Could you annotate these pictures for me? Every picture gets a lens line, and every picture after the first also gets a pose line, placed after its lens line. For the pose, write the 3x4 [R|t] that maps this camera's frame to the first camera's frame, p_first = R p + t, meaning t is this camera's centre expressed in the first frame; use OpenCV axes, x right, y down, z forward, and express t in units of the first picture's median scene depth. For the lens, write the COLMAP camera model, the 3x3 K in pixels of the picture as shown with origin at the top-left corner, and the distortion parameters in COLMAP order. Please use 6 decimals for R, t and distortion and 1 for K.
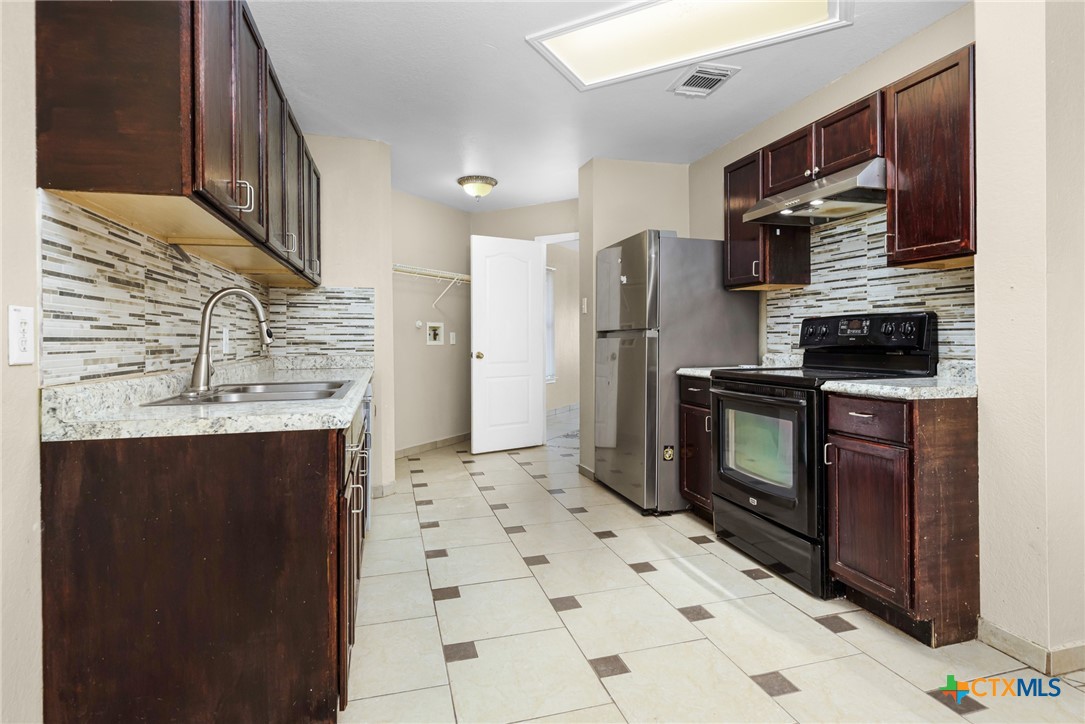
lens RADIAL K [[560.0, 0, 556.9], [0, 560.0, 333.6], [0, 0, 1]] dist [-0.001153, -0.000631]
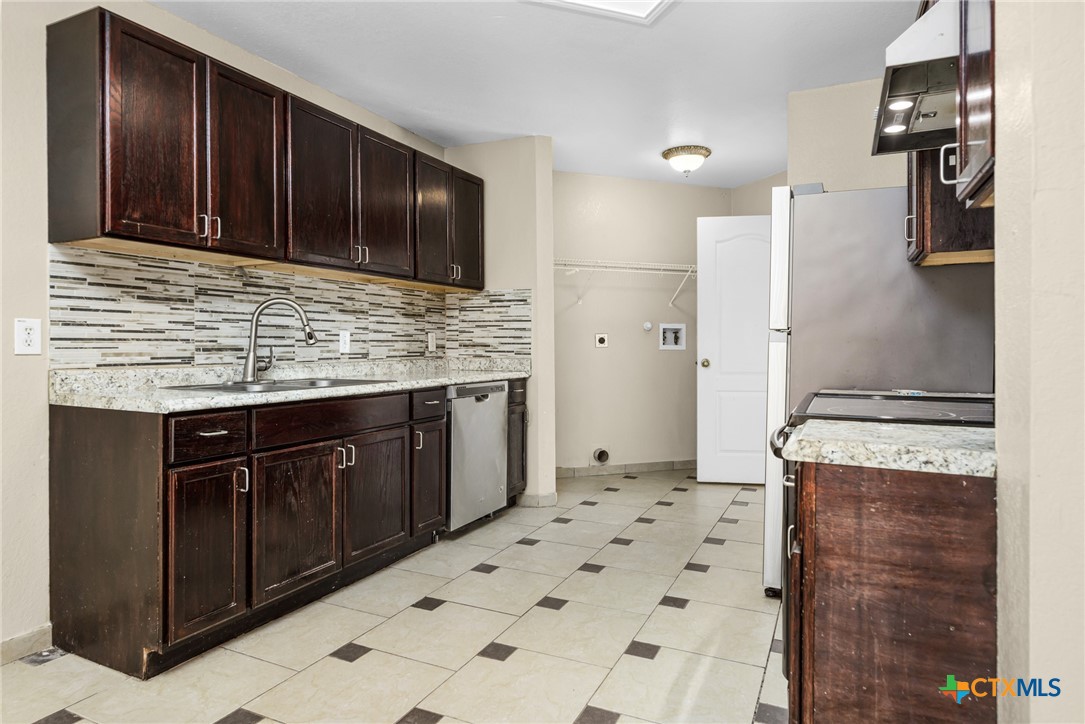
lens RADIAL K [[644.0, 0, 542.1], [0, 644.0, 344.5], [0, 0, 1]] dist [-0.002297, 0.000300]
pose [[0.743302, 0.010397, -0.668875, 0.757162], [-0.002288, 0.999913, 0.013000, -0.000815], [0.668952, -0.008133, 0.743261, 0.333486]]
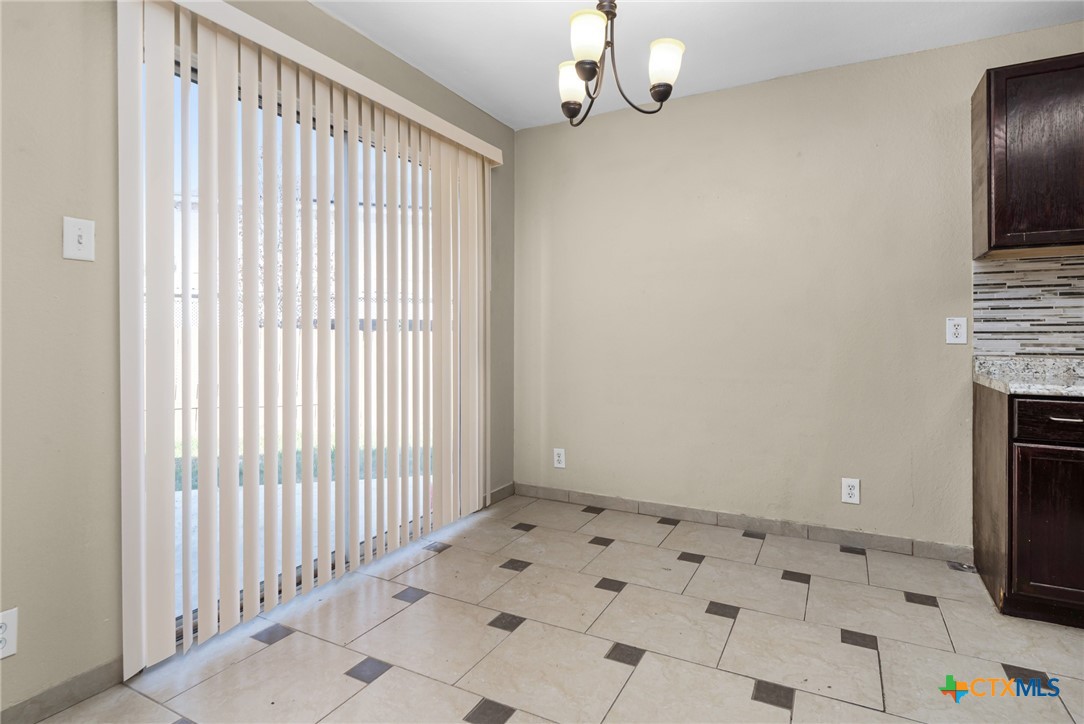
lens RADIAL K [[559.5, 0, 549.4], [0, 559.5, 338.5], [0, 0, 1]] dist [-0.001153, -0.000631]
pose [[-0.696863, 0.010880, -0.717121, 0.960998], [0.012816, 0.999914, 0.002716, 0.003811], [0.717089, -0.007298, -0.696943, 0.756709]]
